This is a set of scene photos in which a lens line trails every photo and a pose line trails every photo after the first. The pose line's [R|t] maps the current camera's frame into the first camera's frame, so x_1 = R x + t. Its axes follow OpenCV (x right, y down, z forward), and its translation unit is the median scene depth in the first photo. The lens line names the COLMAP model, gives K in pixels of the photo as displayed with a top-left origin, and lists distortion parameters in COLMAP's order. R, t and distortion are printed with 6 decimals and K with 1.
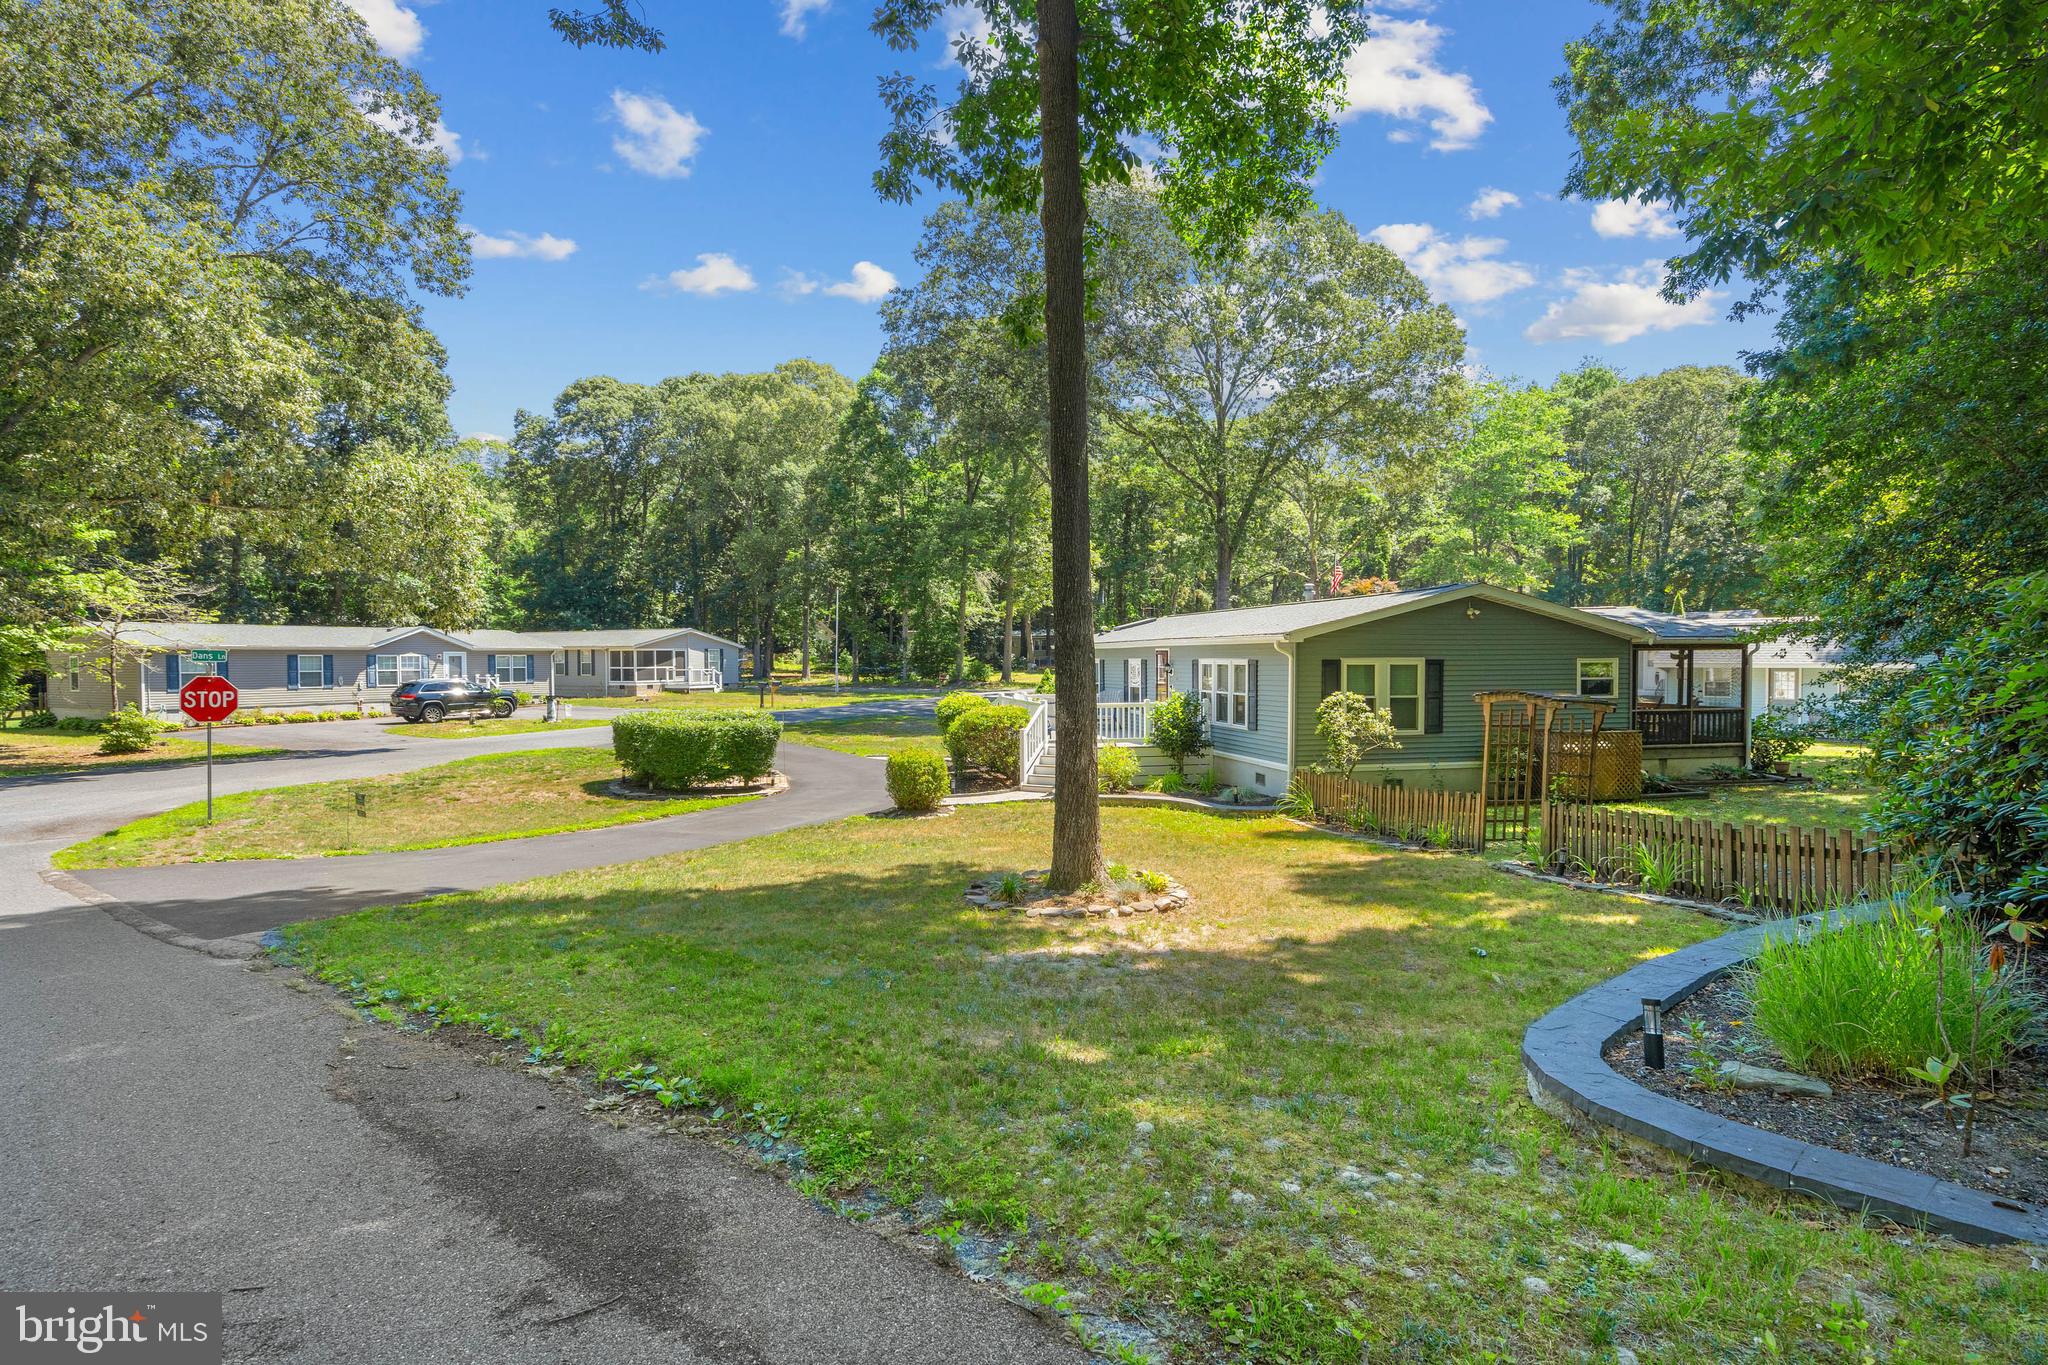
lens RADIAL K [[1074.7, 0, 1022.0], [0, 1074.7, 688.7], [0, 0, 1]] dist [0.000630, 0.001099]
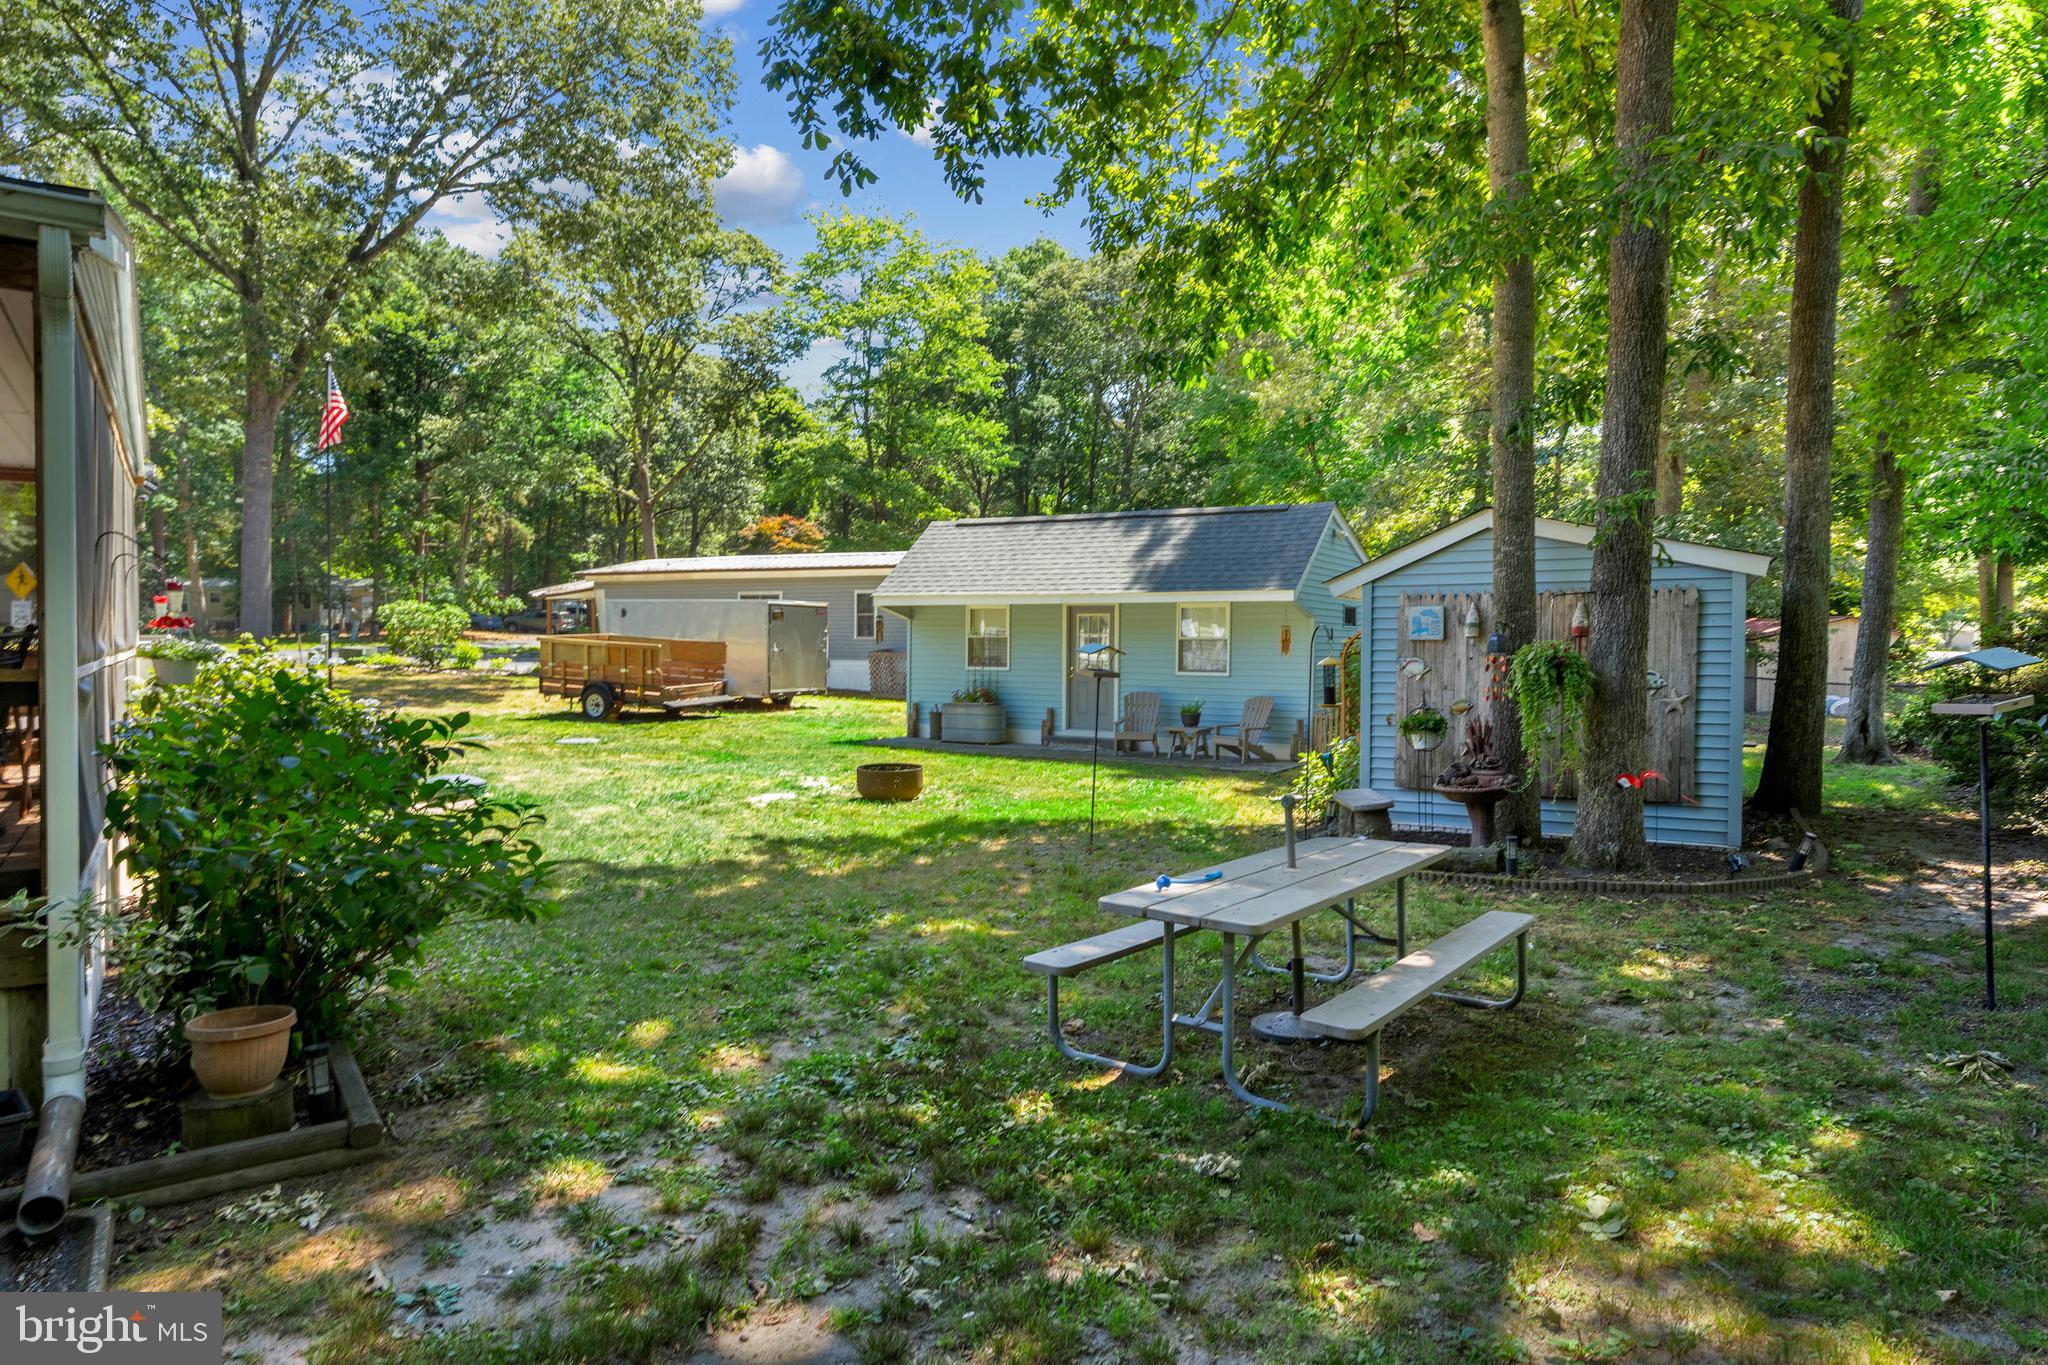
lens RADIAL K [[1187.0, 0, 1037.3], [0, 1187.0, 685.9], [0, 0, 1]] dist [0.006393, -0.000231]
pose [[0.927859, -0.002812, 0.372919, 0.314632], [-0.000070, 0.999970, 0.007717, 0.007691], [-0.372930, -0.007186, 0.927832, 0.334905]]
